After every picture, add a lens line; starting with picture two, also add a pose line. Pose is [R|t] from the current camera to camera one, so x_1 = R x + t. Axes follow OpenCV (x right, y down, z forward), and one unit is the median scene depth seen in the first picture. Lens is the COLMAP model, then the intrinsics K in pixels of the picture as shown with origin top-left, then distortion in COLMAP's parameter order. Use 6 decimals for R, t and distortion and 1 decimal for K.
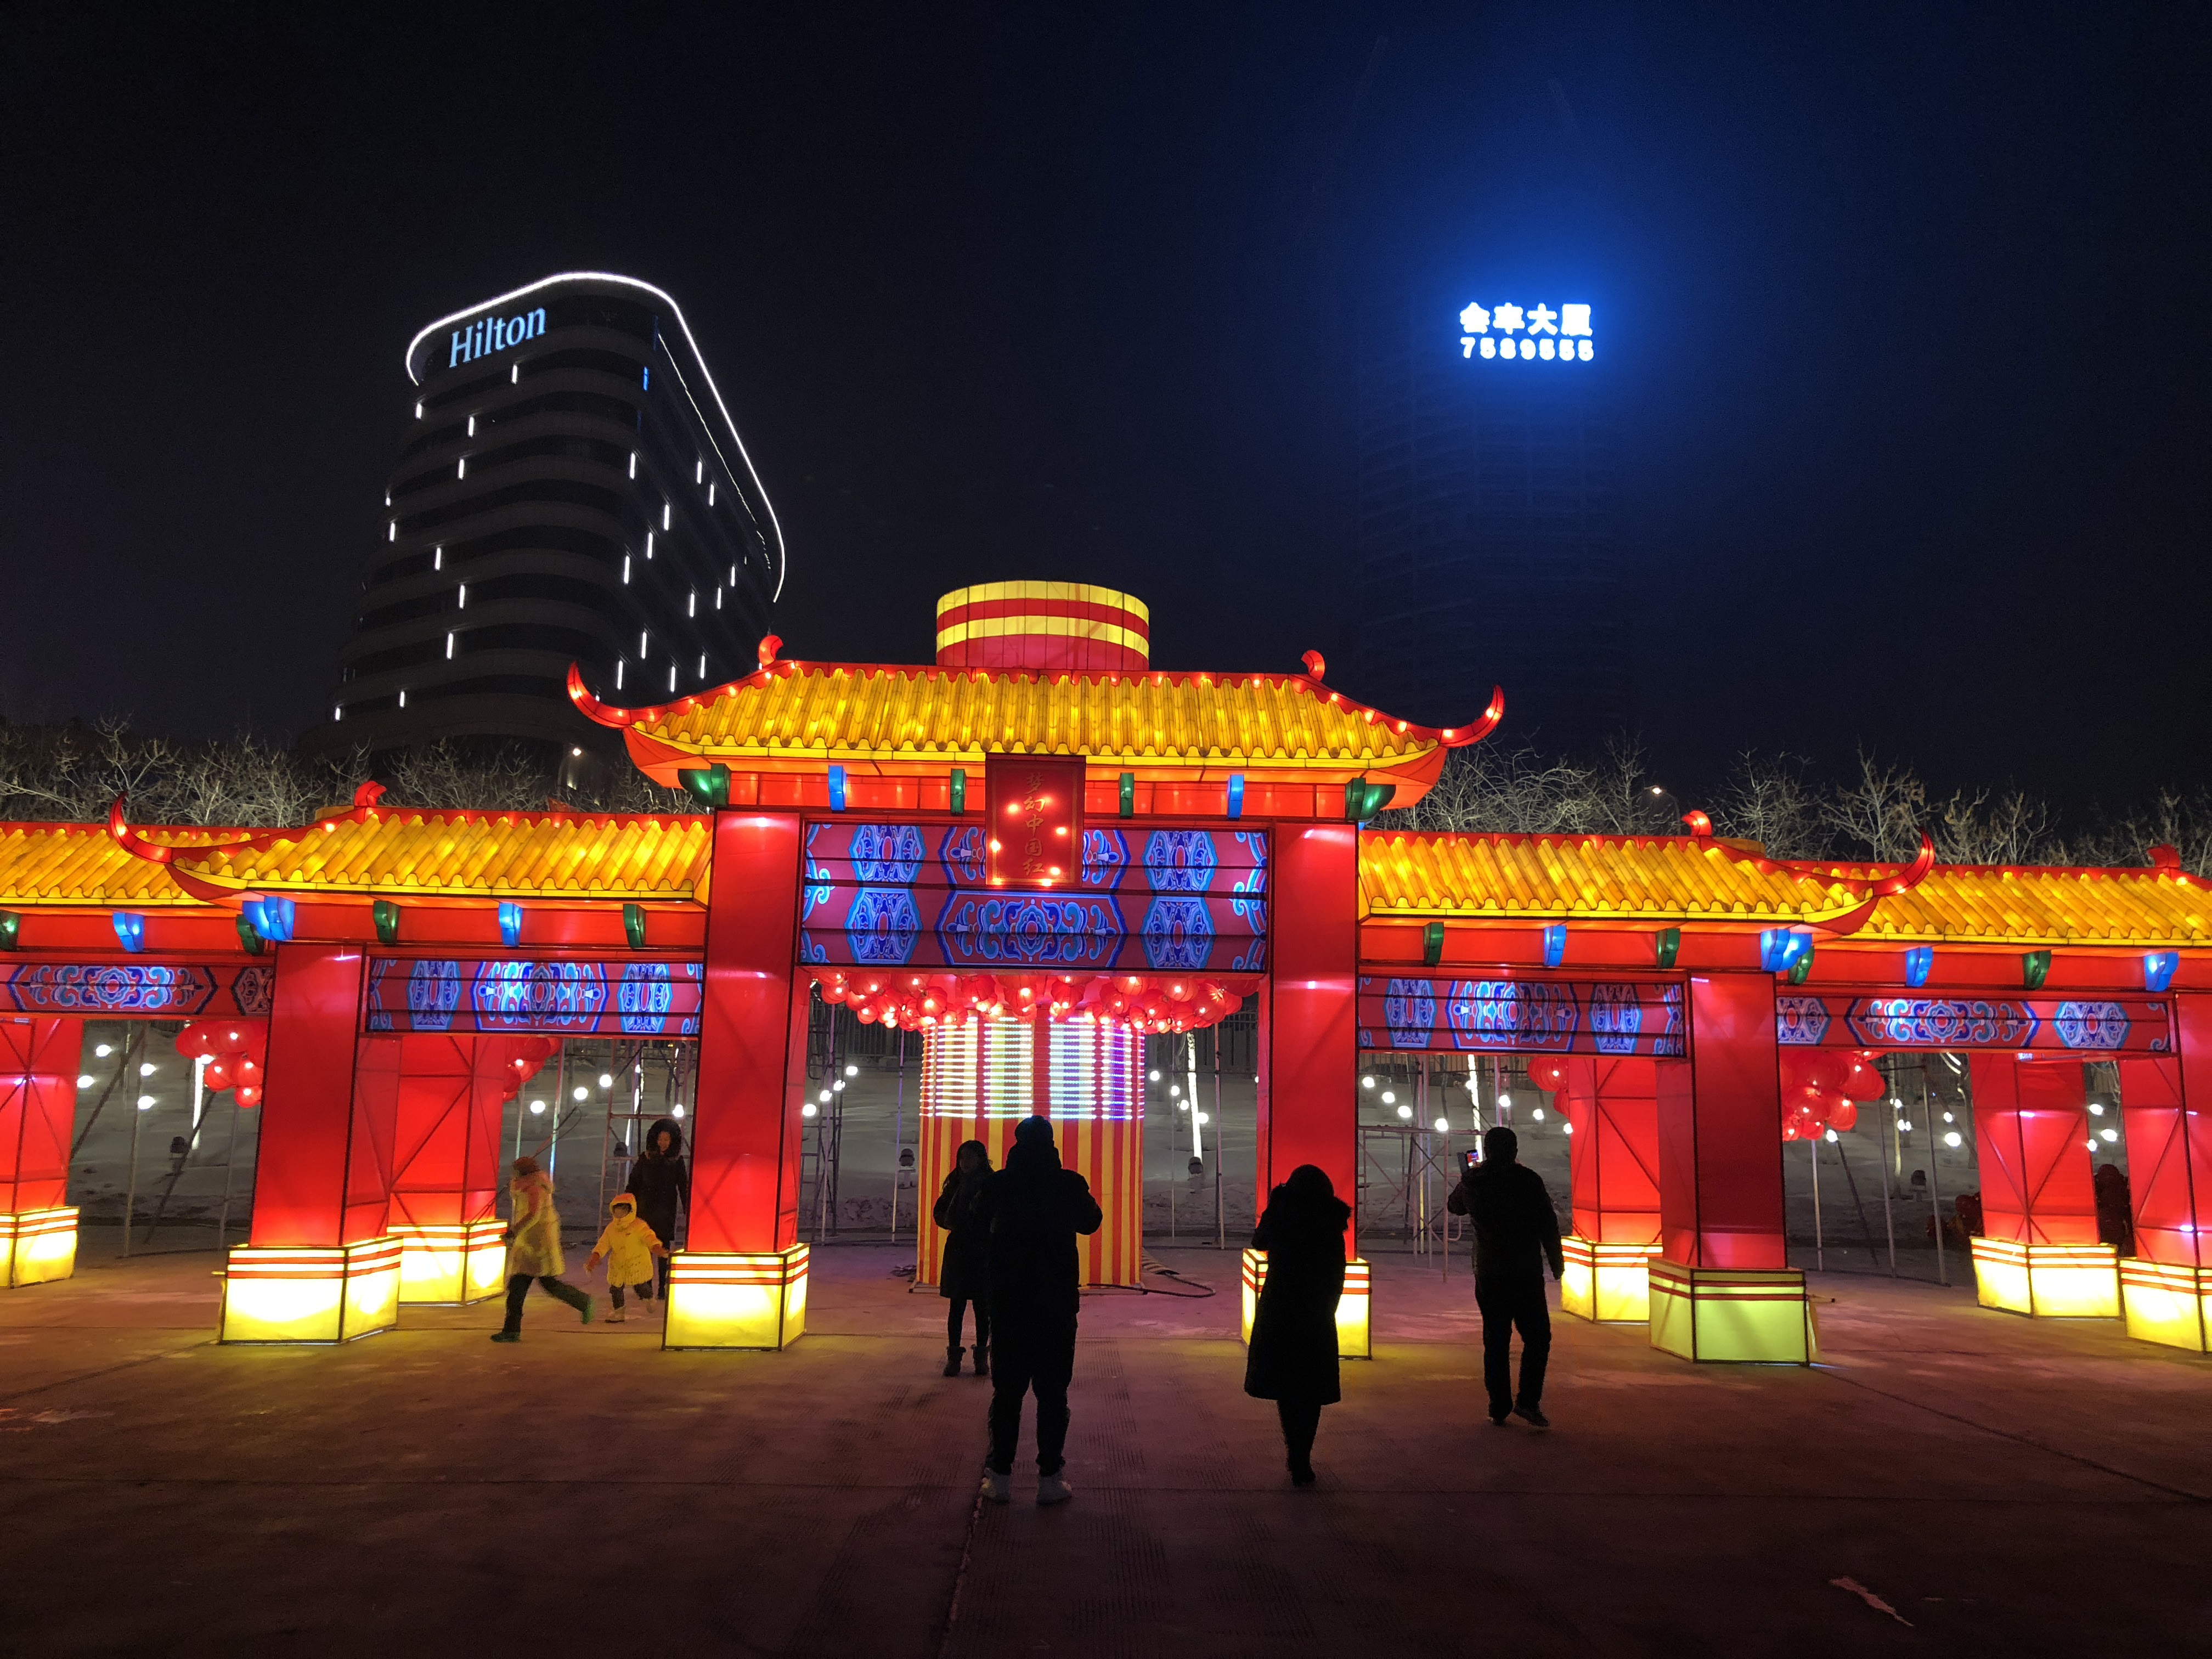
lens RADIAL K [[1859.7, 0, 1106.0], [0, 1859.7, 829.5], [0, 0, 1]] dist [0.050184, -0.109324]
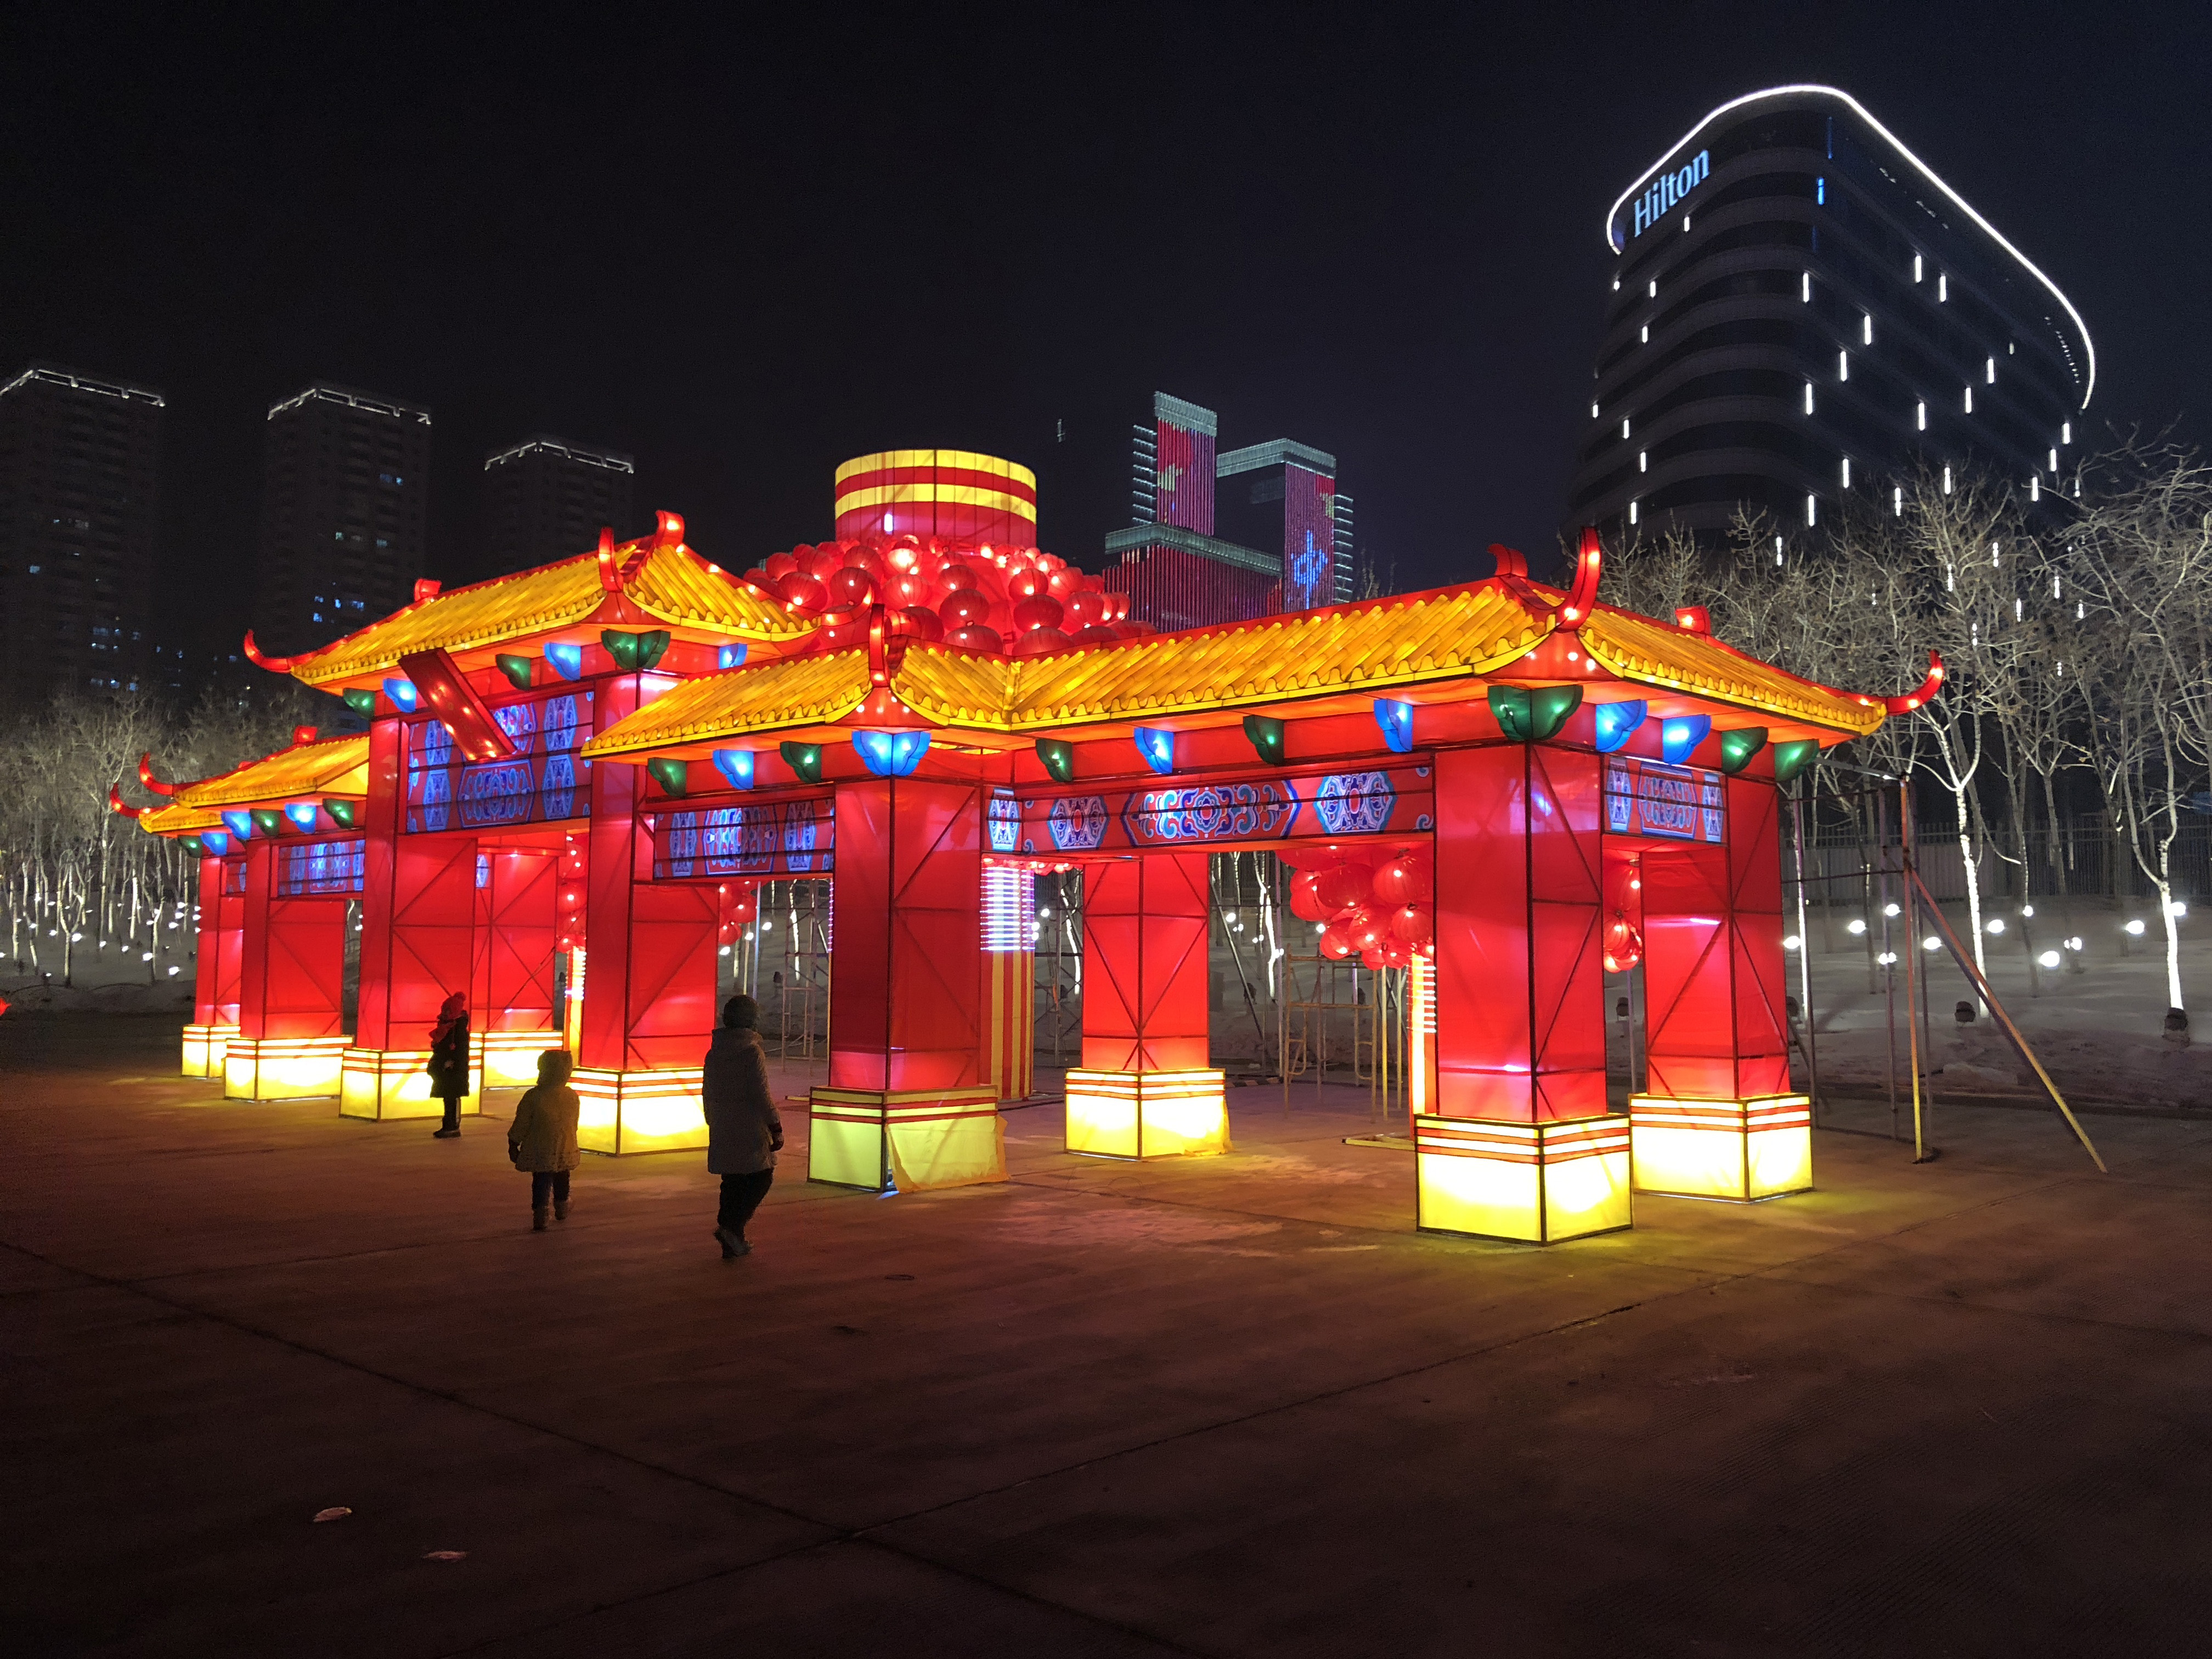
lens RADIAL K [[1859.7, 0, 1106.0], [0, 1859.7, 829.5], [0, 0, 1]] dist [0.050184, -0.109324]
pose [[0.700360, -0.064260, -0.710891, 0.997714], [0.116178, 0.992921, 0.024704, 0.084584], [0.704272, -0.099892, 0.702868, 0.389509]]
